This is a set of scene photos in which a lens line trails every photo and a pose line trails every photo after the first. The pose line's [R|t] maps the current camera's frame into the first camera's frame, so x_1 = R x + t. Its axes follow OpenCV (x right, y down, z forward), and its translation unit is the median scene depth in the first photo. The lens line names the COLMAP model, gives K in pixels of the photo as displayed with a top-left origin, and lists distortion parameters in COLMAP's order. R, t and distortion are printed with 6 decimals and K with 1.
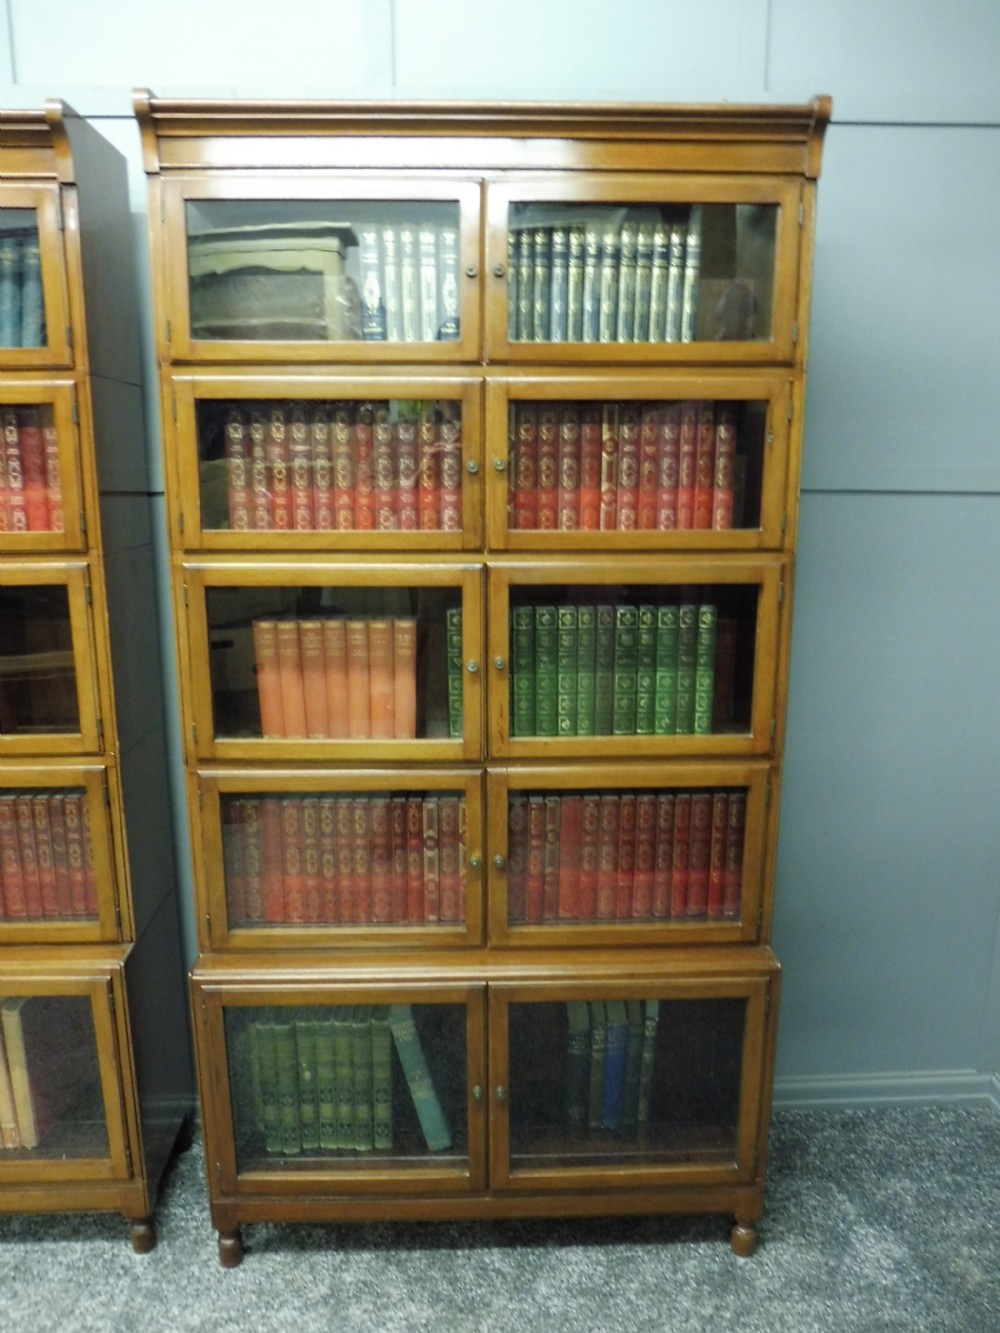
lens RADIAL K [[971.0, 0, 497.4], [0, 971.0, 672.4], [0, 0, 1]] dist [-0.049992, 0.018345]
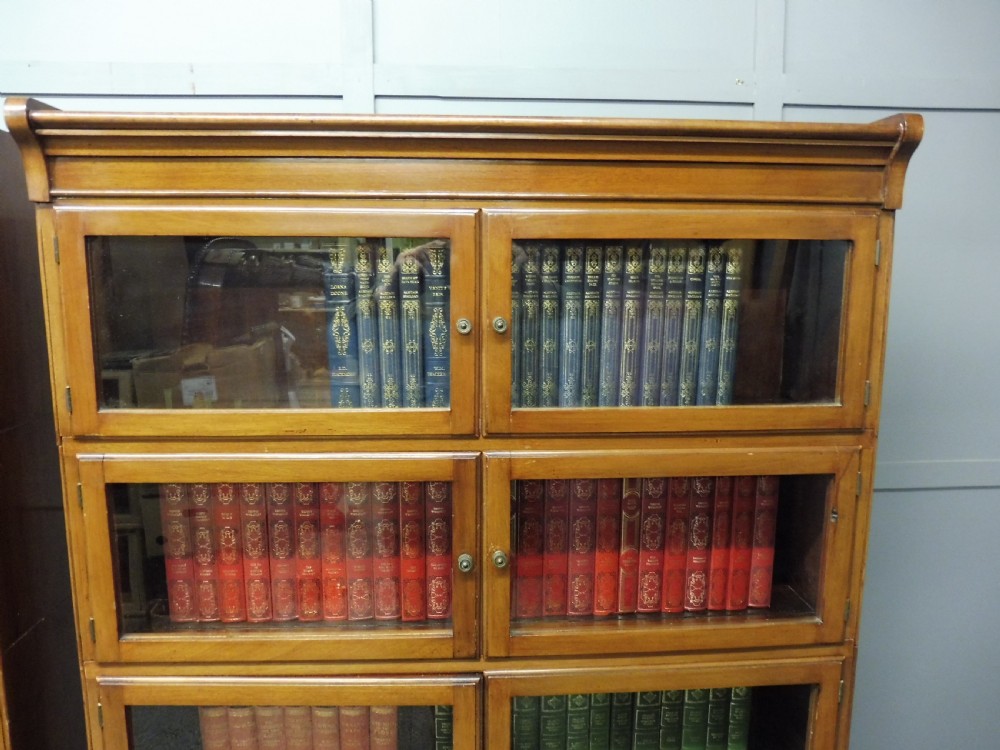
lens RADIAL K [[728.4, 0, 506.5], [0, 728.4, 383.6], [0, 0, 1]] dist [-0.049992, 0.018345]
pose [[0.999212, -0.000815, 0.039690, -0.014760], [0.003060, 0.998396, -0.056537, -0.297776], [-0.039581, 0.056614, 0.997611, 0.369692]]
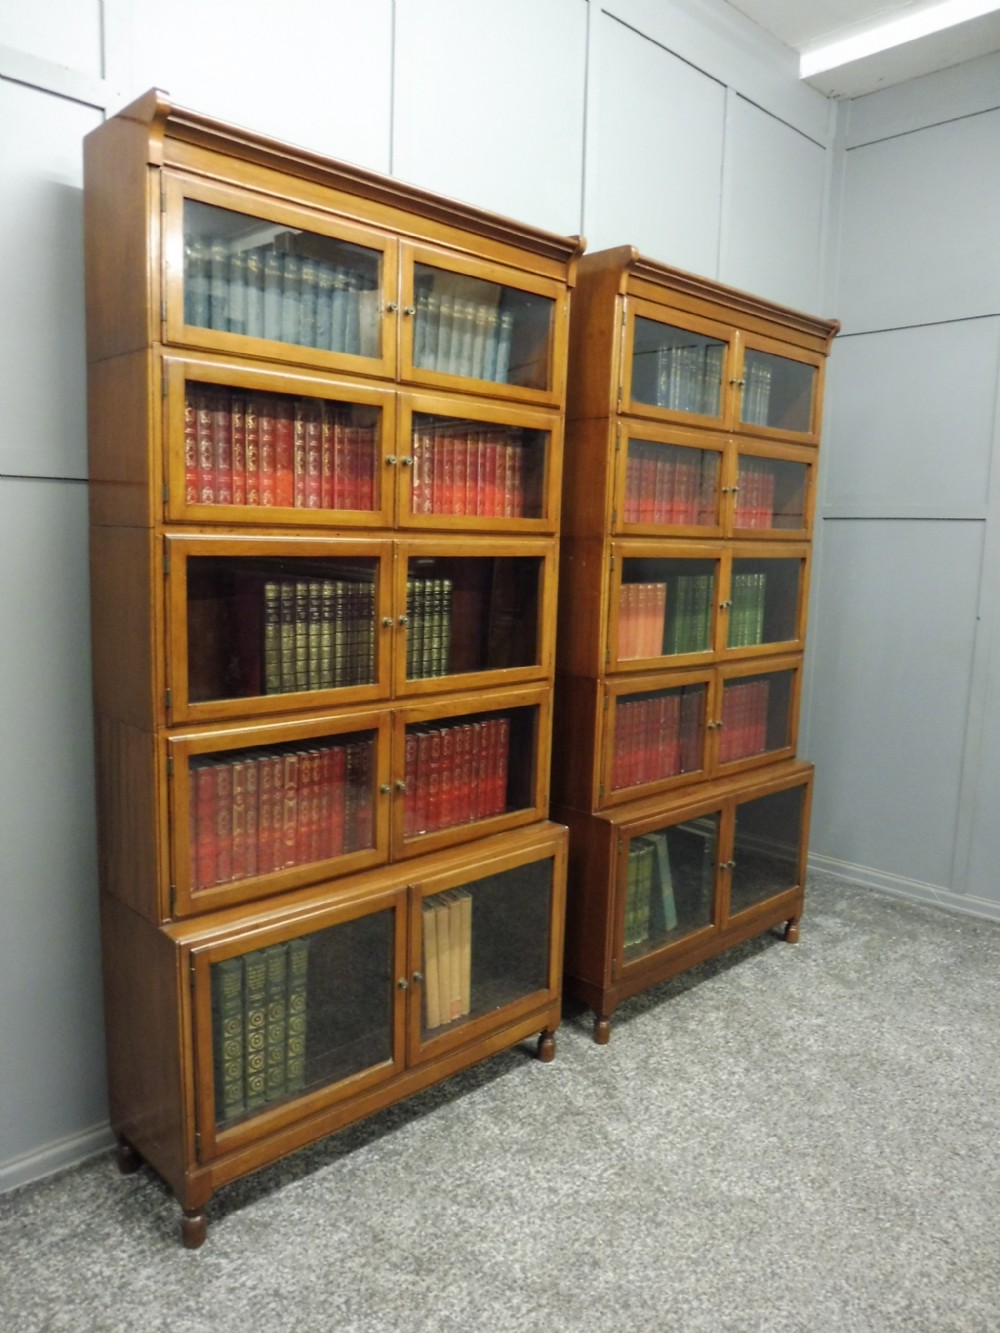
lens RADIAL K [[971.0, 0, 493.0], [0, 971.0, 668.2], [0, 0, 1]] dist [-0.049992, 0.018345]
pose [[0.747483, -0.071378, 0.660435, -1.390908], [0.109156, 0.993894, -0.016126, 0.083163], [-0.655251, 0.084144, 0.750710, -0.008377]]
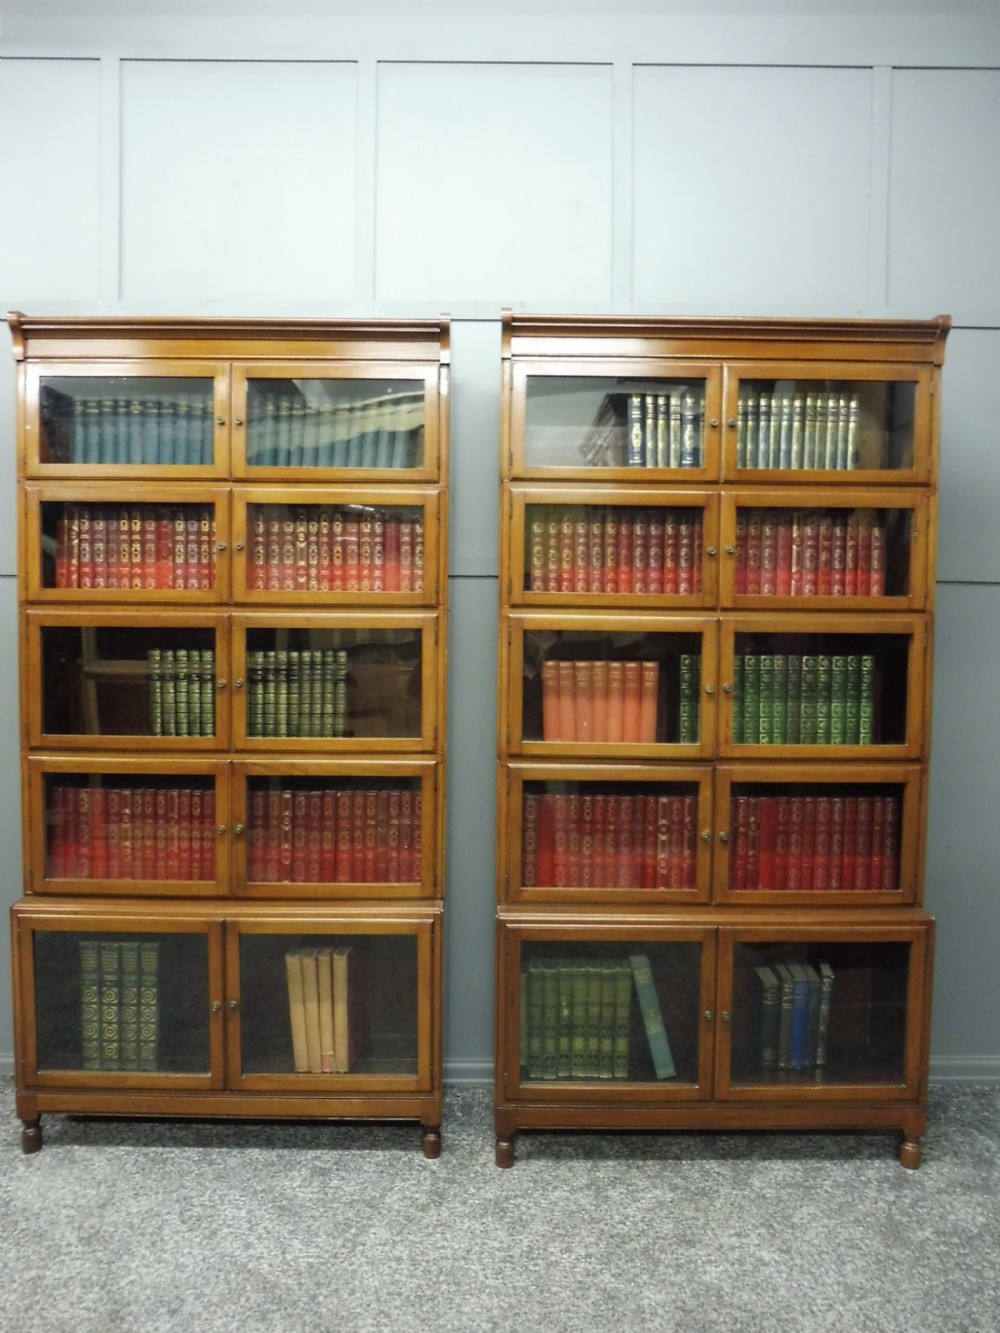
lens RADIAL K [[971.0, 0, 493.6], [0, 971.0, 667.3], [0, 0, 1]] dist [-0.049992, 0.018345]
pose [[0.999367, 0.012520, -0.033289, -0.278407], [-0.017572, 0.987584, -0.156104, 0.178396], [0.030922, 0.156590, 0.987179, -0.387264]]
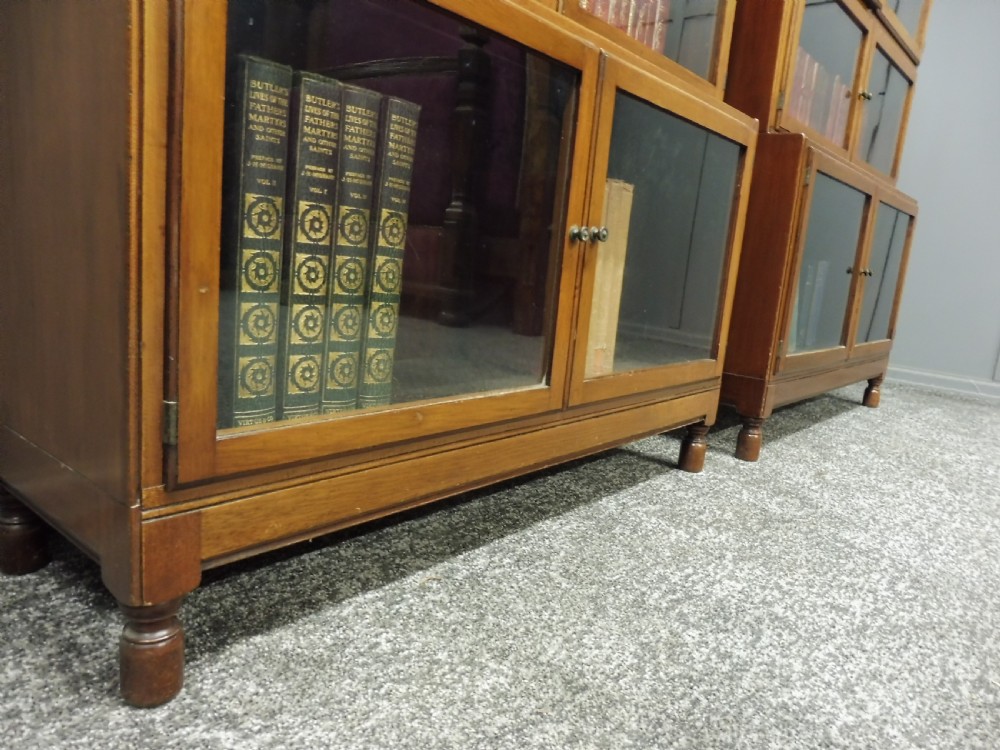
lens RADIAL K [[728.4, 0, 508.1], [0, 728.4, 383.5], [0, 0, 1]] dist [-0.049992, 0.018345]
pose [[0.660160, -0.077209, 0.747146, -1.110971], [0.055488, 0.996998, 0.054001, 0.513862], [-0.749073, 0.005808, 0.662462, 0.718570]]
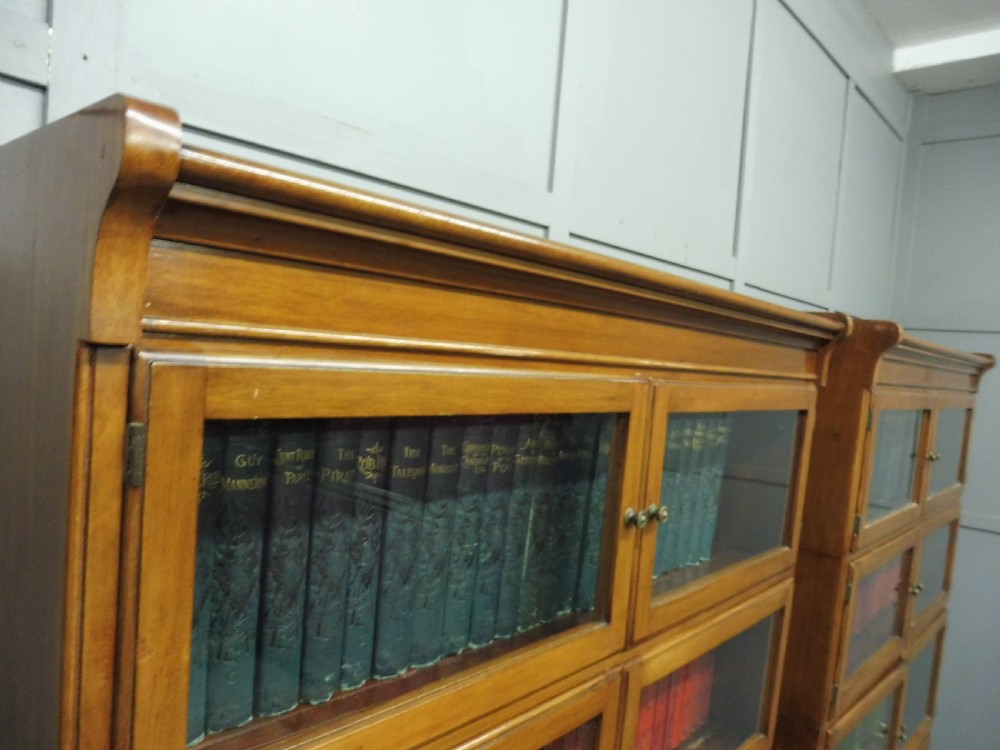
lens RADIAL K [[728.4, 0, 503.5], [0, 728.4, 376.5], [0, 0, 1]] dist [-0.049992, 0.018345]
pose [[0.688611, 0.030936, 0.724471, -1.064274], [0.065788, 0.992304, -0.104905, -0.408285], [-0.722141, 0.119901, 0.681276, 0.636342]]
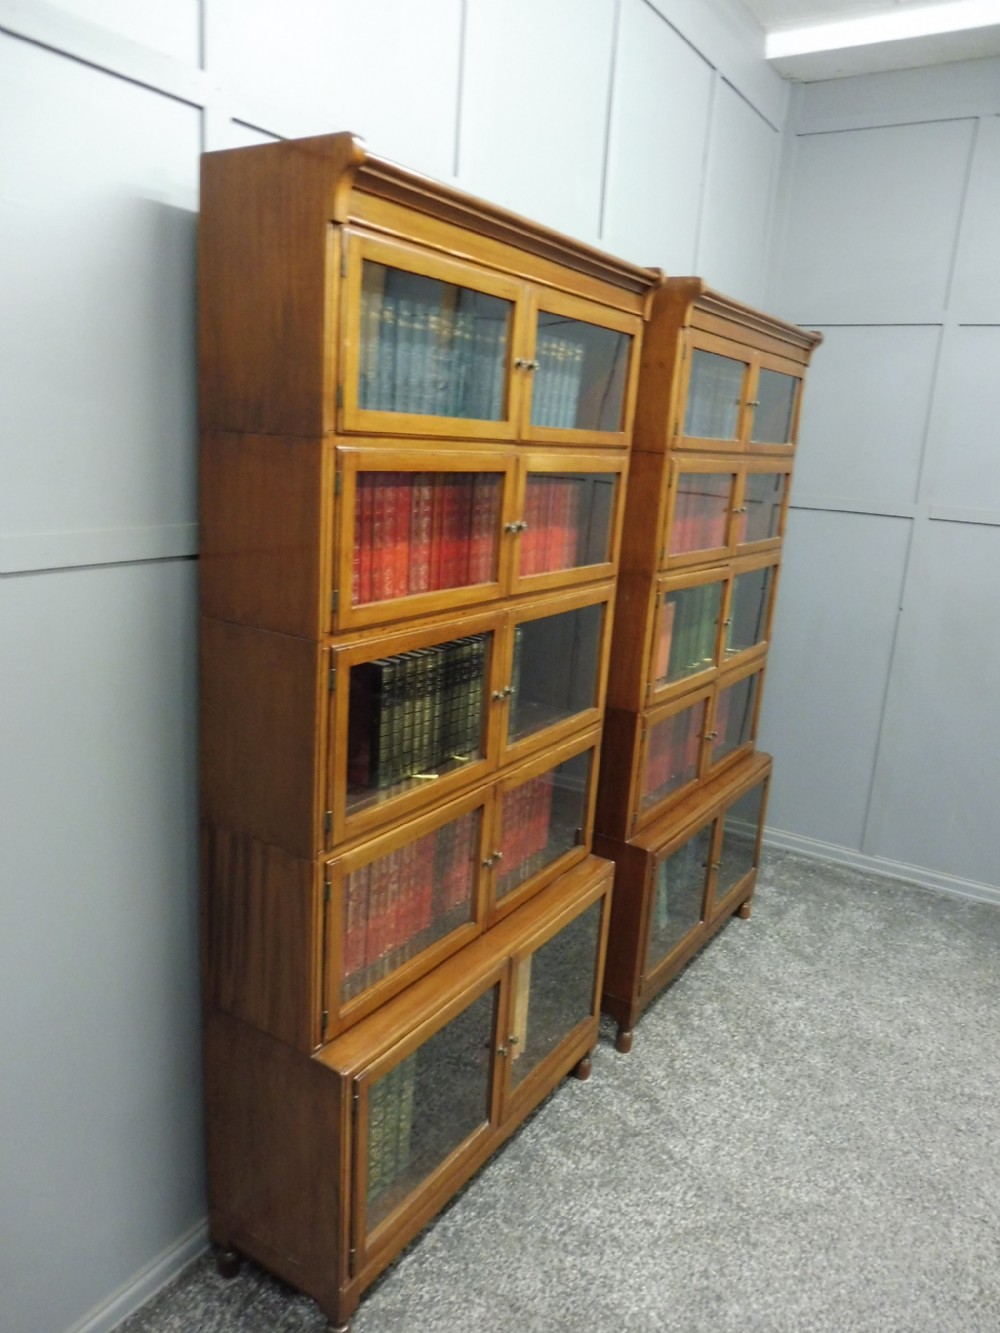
lens RADIAL K [[971.0, 0, 492.6], [0, 971.0, 670.3], [0, 0, 1]] dist [-0.049992, 0.018345]
pose [[0.574783, -0.161386, 0.802234, -1.600901], [0.108184, 0.986741, 0.120992, -0.171035], [-0.811123, 0.017245, 0.584621, 0.304592]]
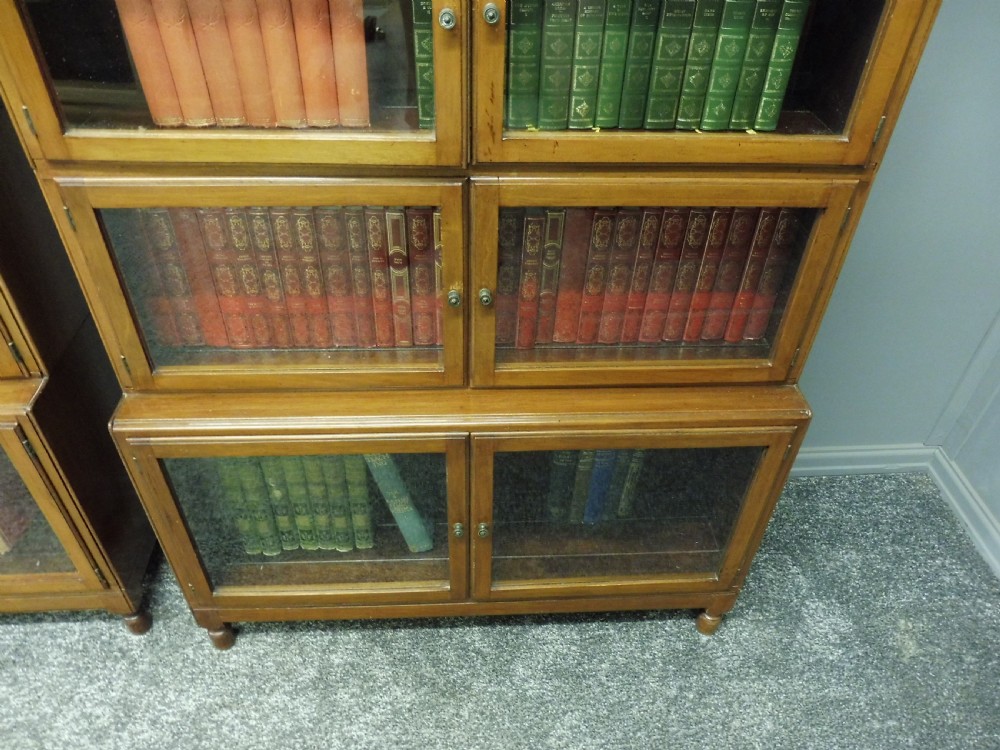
lens RADIAL K [[728.4, 0, 504.5], [0, 728.4, 380.6], [0, 0, 1]] dist [-0.049992, 0.018345]
pose [[0.999058, 0.008421, 0.042573, -0.007258], [-0.027481, 0.882001, 0.470446, -0.019154], [-0.033588, -0.471173, 0.881401, 0.456512]]
